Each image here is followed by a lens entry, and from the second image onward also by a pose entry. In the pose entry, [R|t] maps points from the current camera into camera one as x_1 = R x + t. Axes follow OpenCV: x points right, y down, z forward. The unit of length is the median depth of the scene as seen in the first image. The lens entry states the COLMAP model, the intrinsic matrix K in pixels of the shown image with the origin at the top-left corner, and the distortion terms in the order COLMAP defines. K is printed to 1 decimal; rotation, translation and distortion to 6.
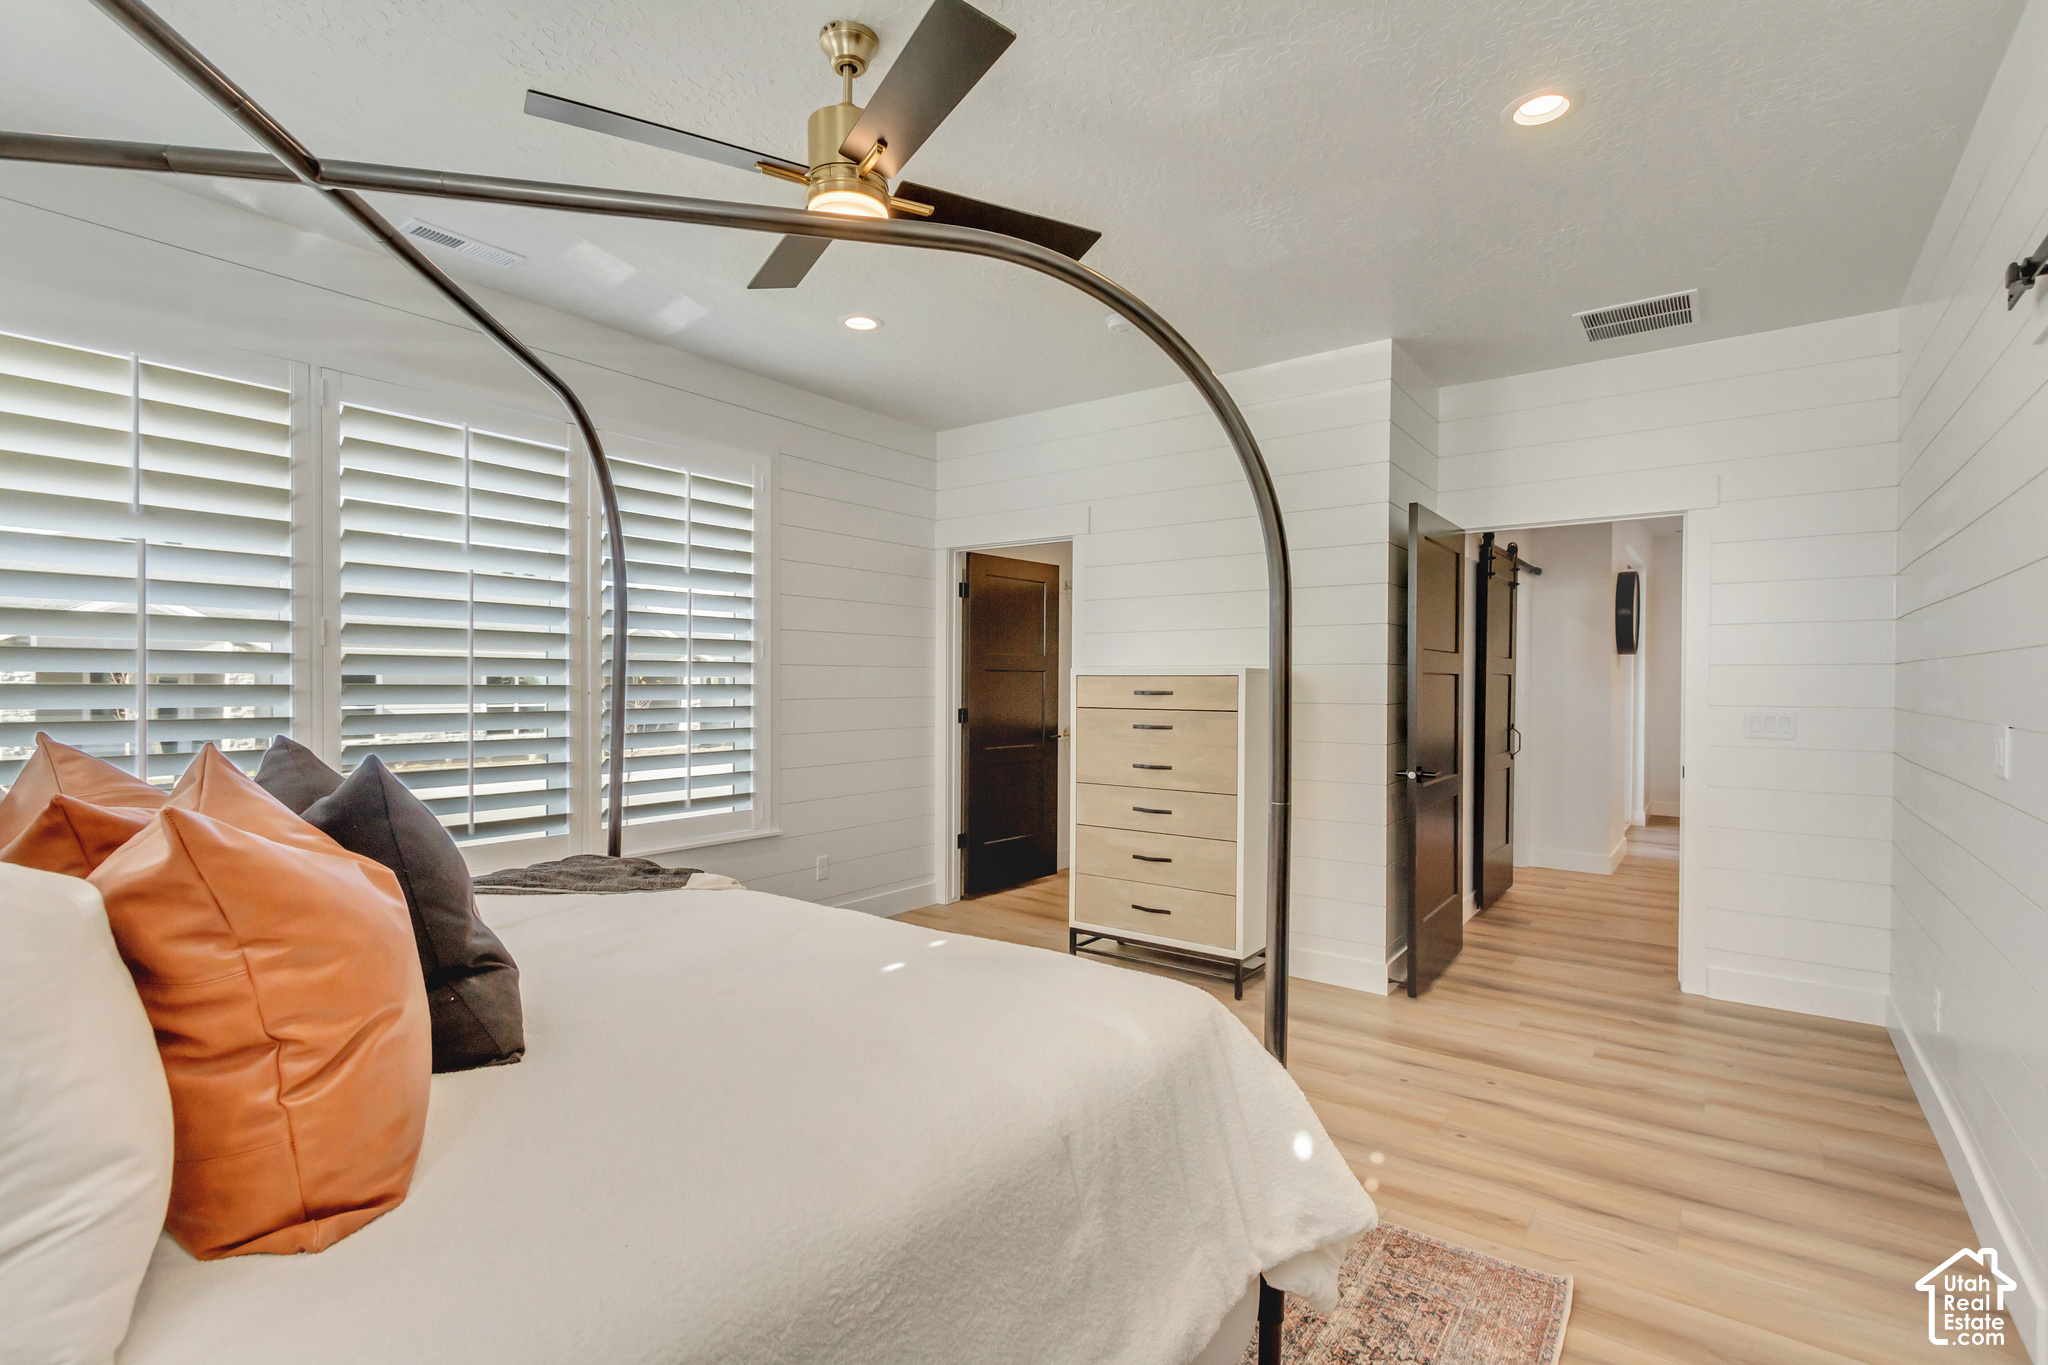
lens RADIAL K [[950.2, 0, 1018.7], [0, 950.2, 671.9], [0, 0, 1]] dist [-0.000313, -0.000520]
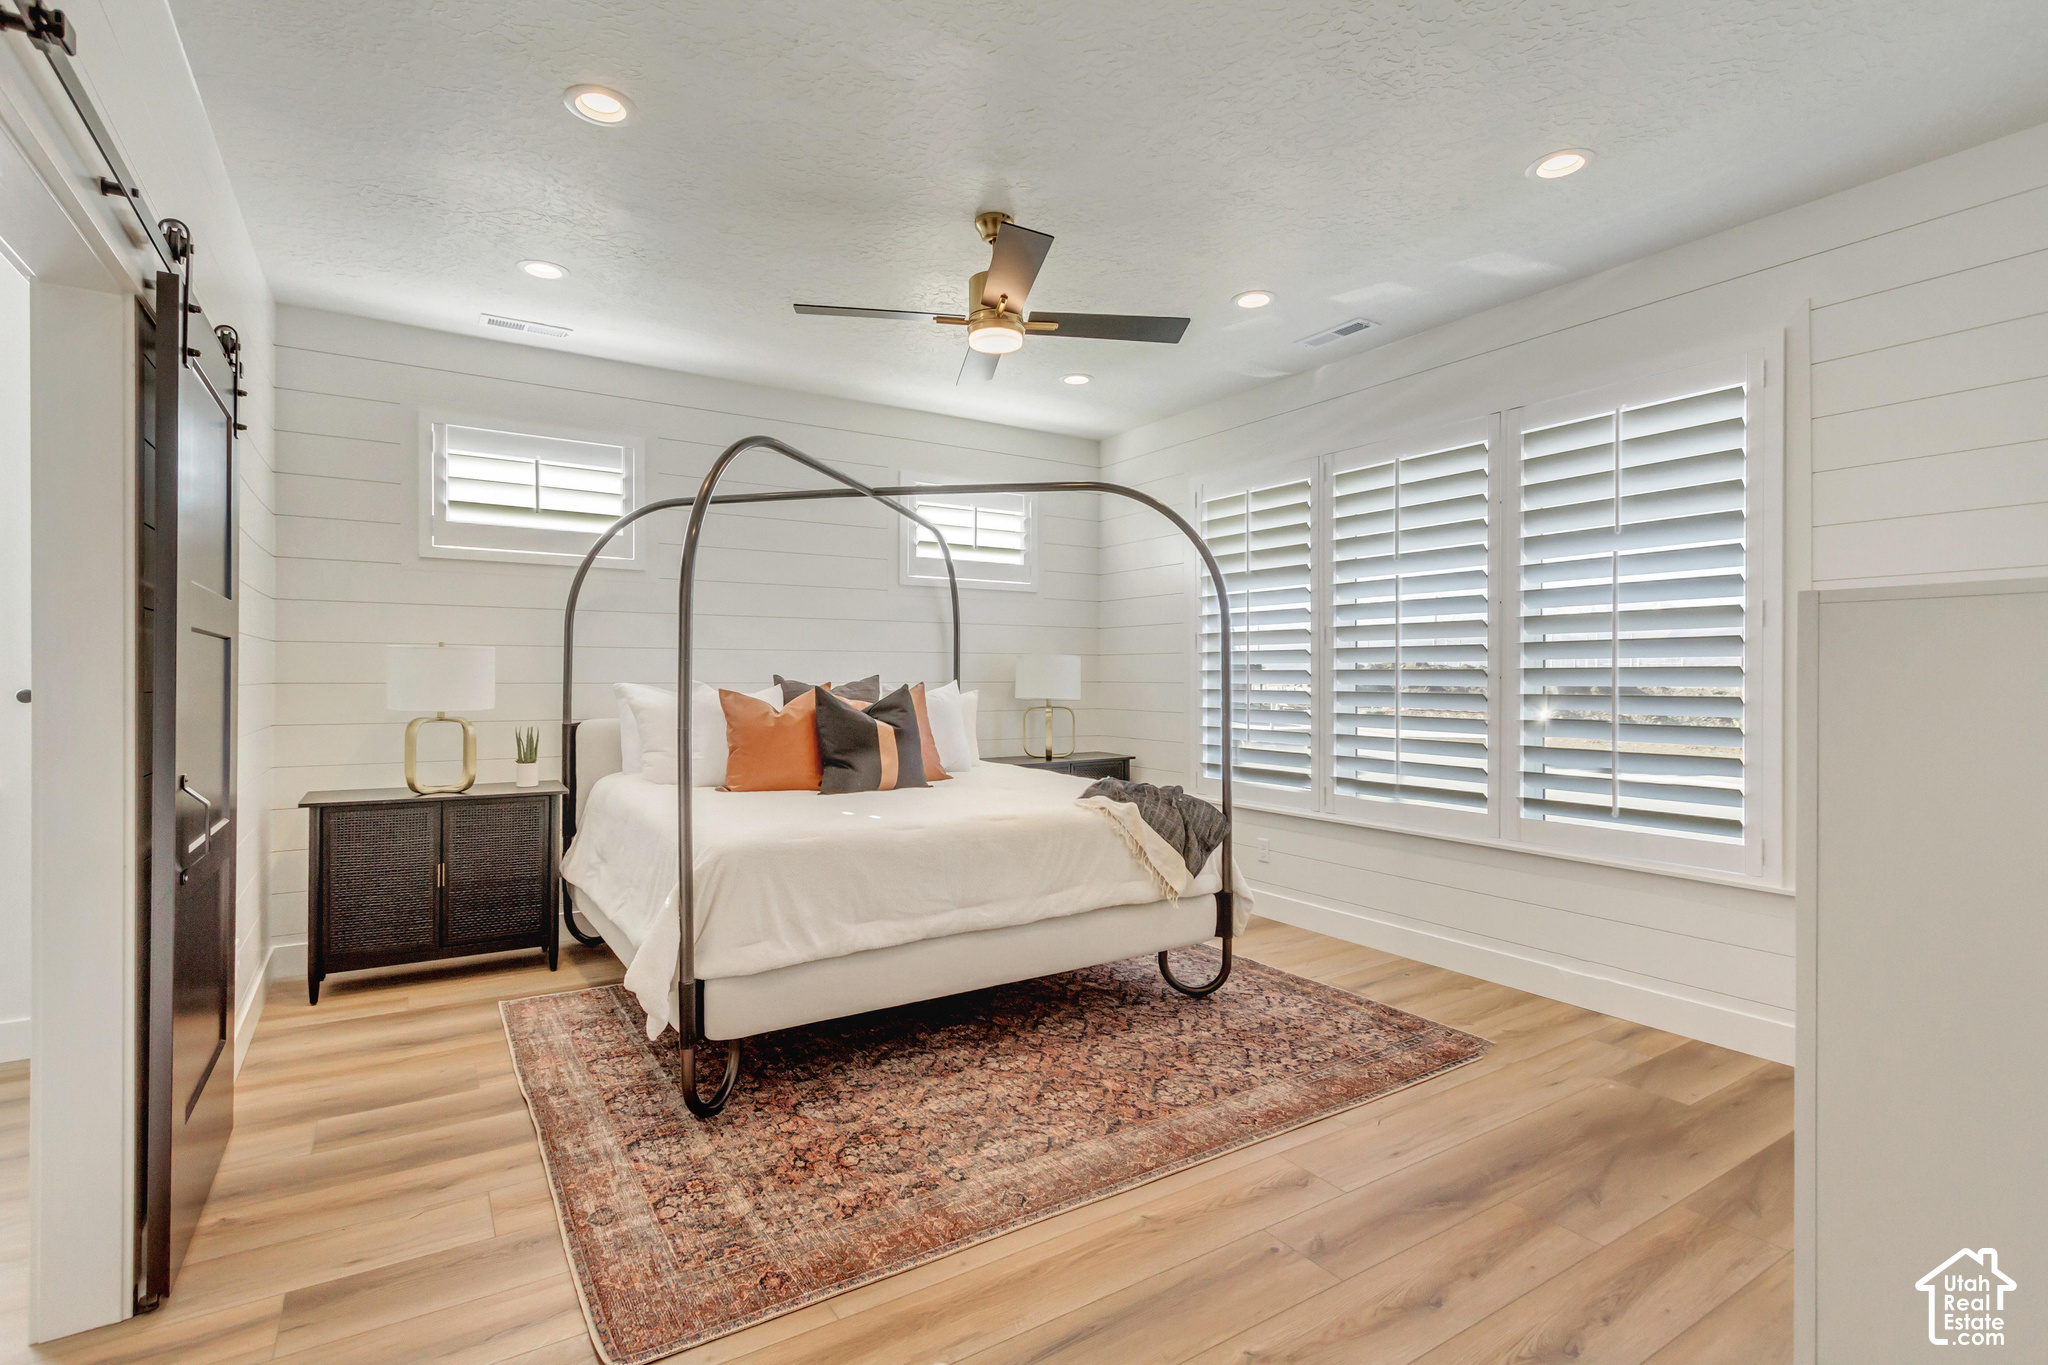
lens RADIAL K [[950.2, 0, 1018.7], [0, 950.2, 671.9], [0, 0, 1]] dist [-0.000313, -0.000520]
pose [[-0.355492, -0.000117, -0.934679, 0.643500], [0.015944, 0.999854, -0.006190, 0.013780], [0.934543, -0.017103, -0.355438, 0.853767]]
